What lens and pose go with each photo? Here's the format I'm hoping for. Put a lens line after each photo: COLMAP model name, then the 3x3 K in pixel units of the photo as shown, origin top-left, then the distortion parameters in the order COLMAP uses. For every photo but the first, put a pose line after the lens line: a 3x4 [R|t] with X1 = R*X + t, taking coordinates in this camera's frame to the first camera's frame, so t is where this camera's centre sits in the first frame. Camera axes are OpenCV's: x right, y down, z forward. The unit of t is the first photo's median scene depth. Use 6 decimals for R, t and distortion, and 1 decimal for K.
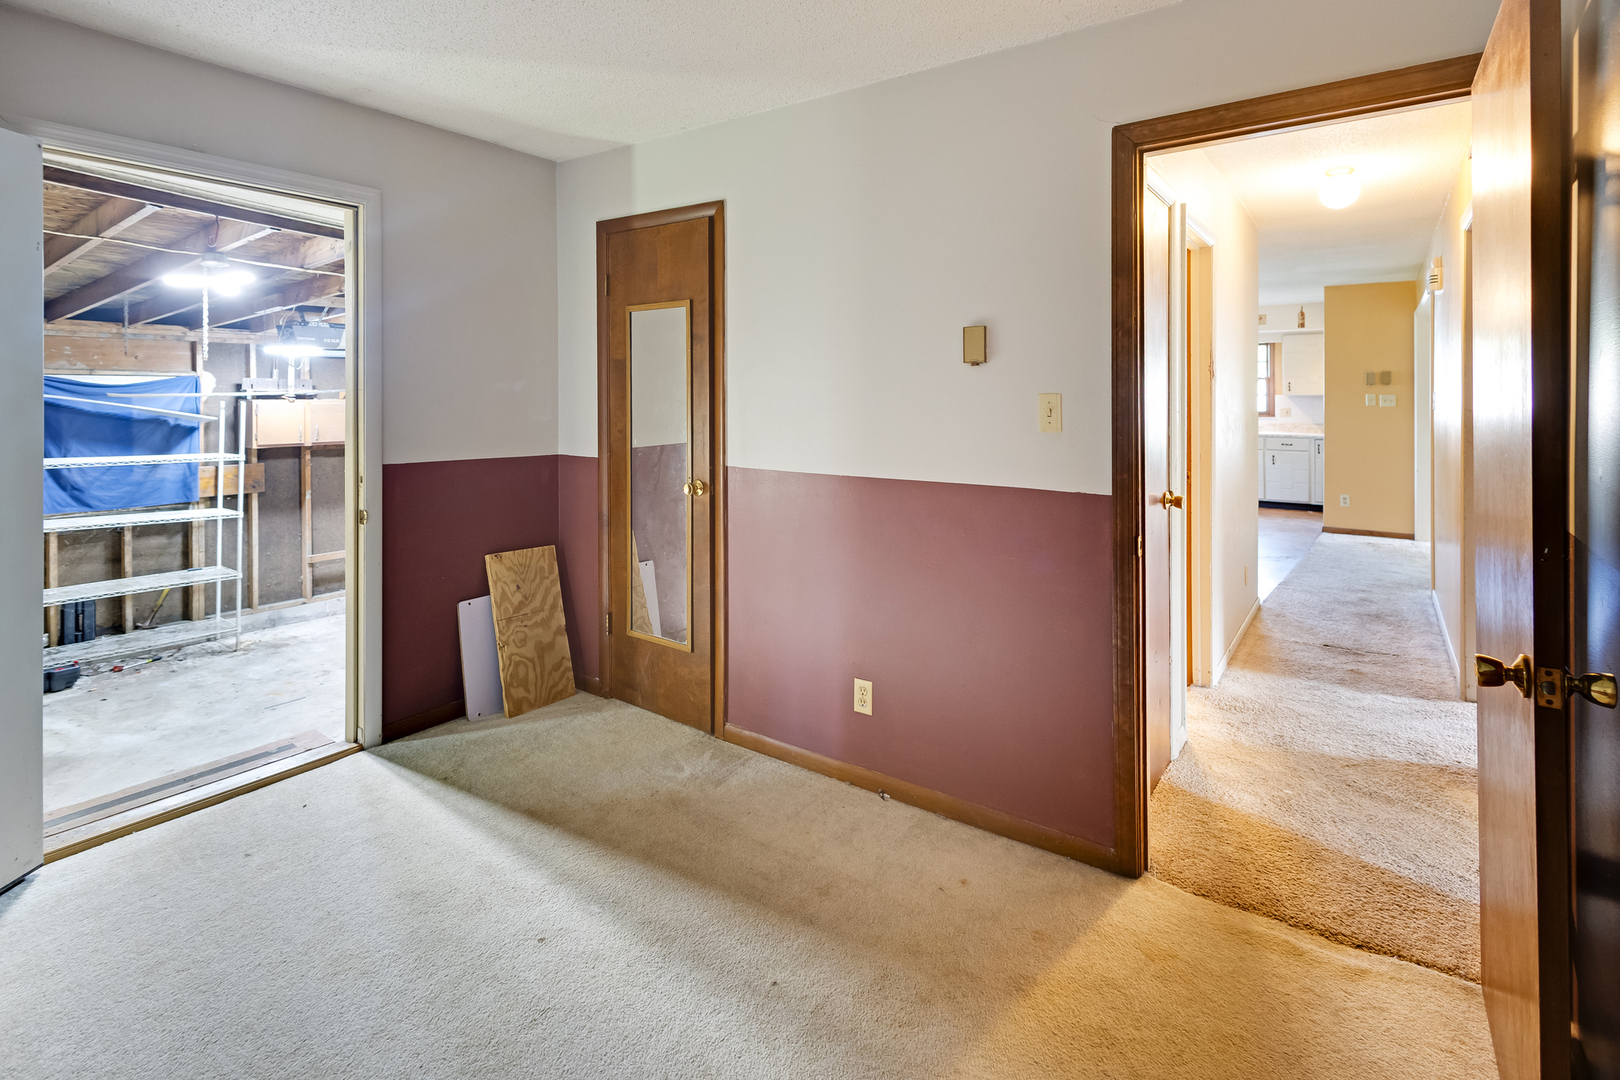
lens RADIAL K [[772.7, 0, 805.0], [0, 772.7, 392.5], [0, 0, 1]] dist [0.000524, -0.000068]
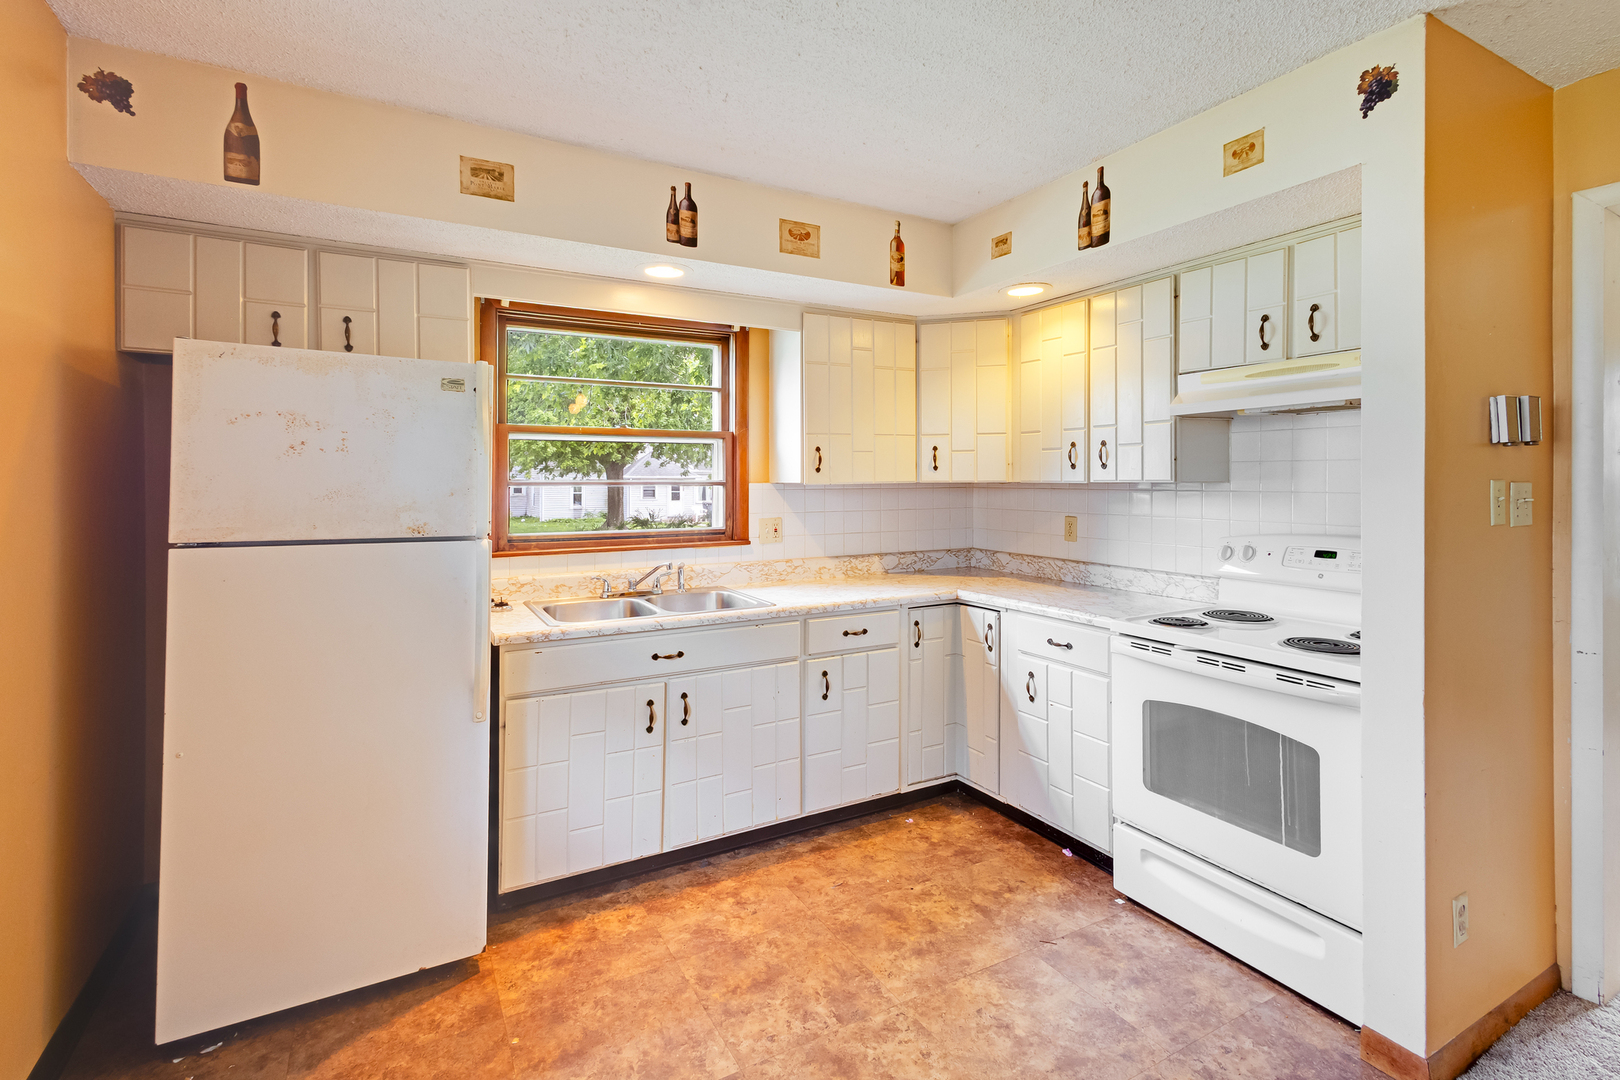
lens RADIAL K [[749.1, 0, 809.2], [0, 749.1, 479.9], [0, 0, 1]] dist [0.007679, -0.000017]
pose [[0.416554, 0.005791, 0.909092, 0.327823], [-0.004812, 0.999980, -0.004165, 0.003212], [-0.909098, -0.002640, 0.416574, 0.897398]]
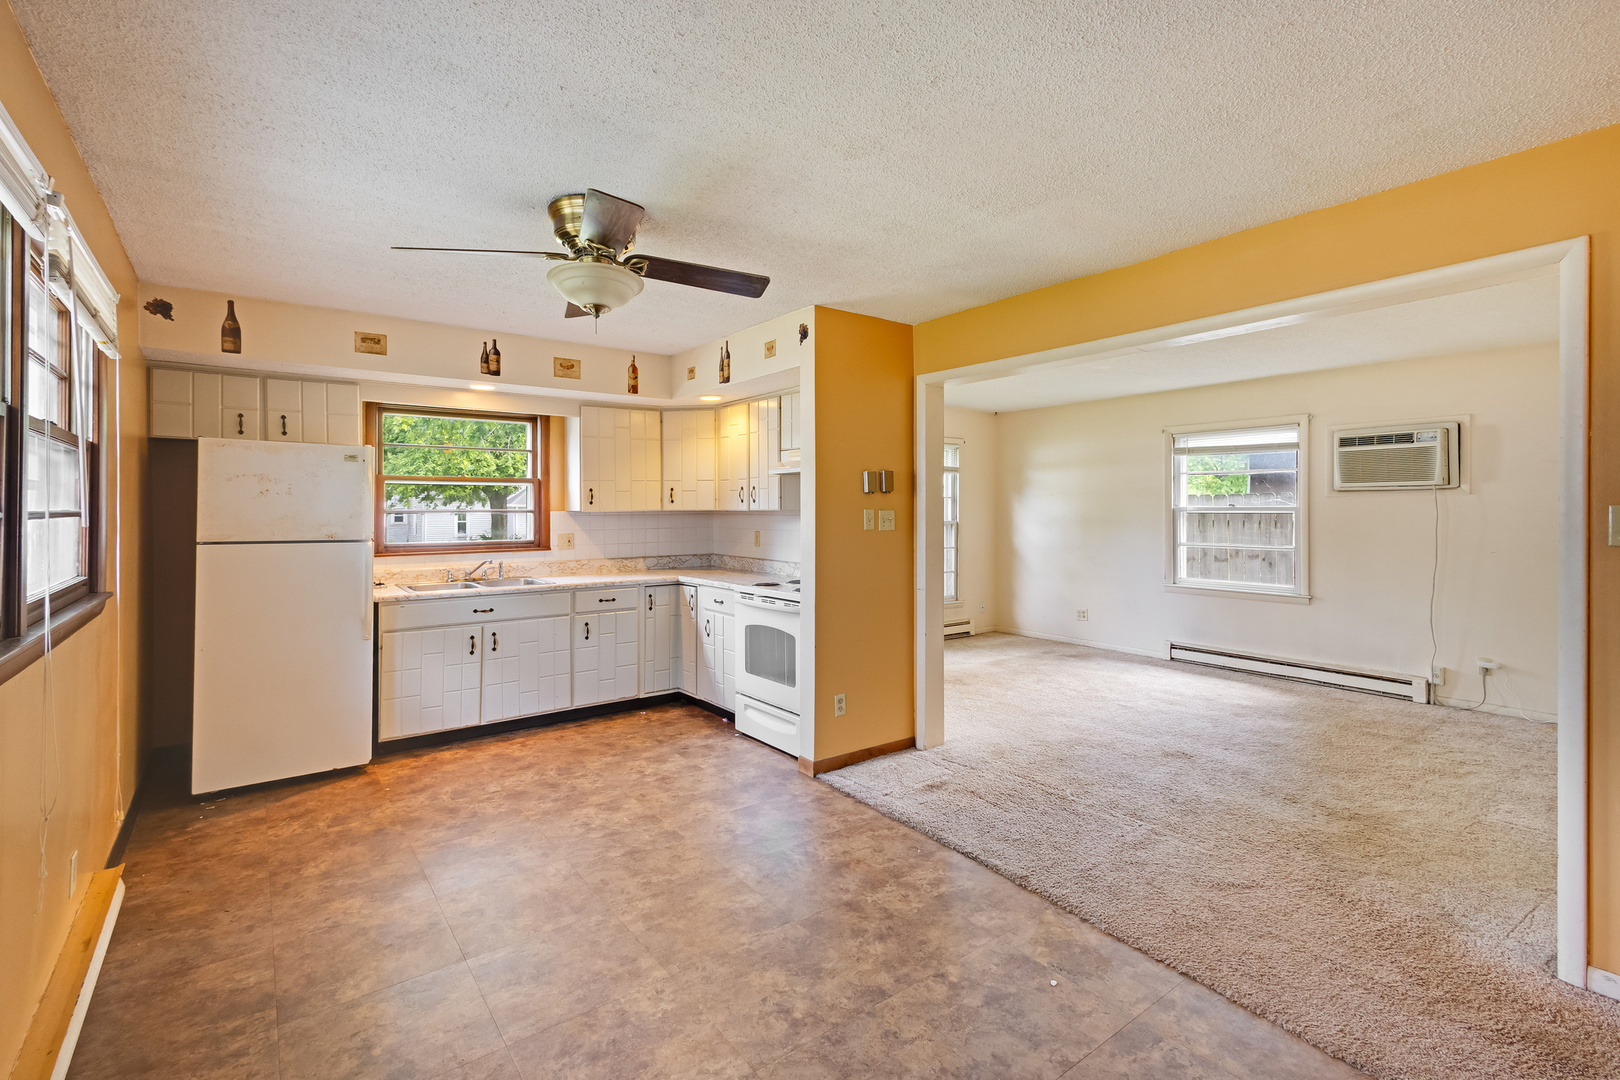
lens RADIAL K [[735.3, 0, 811.4], [0, 735.3, 510.7], [0, 0, 1]] dist [0.014938, -0.000394]
pose [[0.287635, 0.002294, 0.957737, 0.160425], [-0.003626, 0.999993, -0.001306, 0.003046], [-0.957733, -0.003097, 0.287642, 0.717258]]
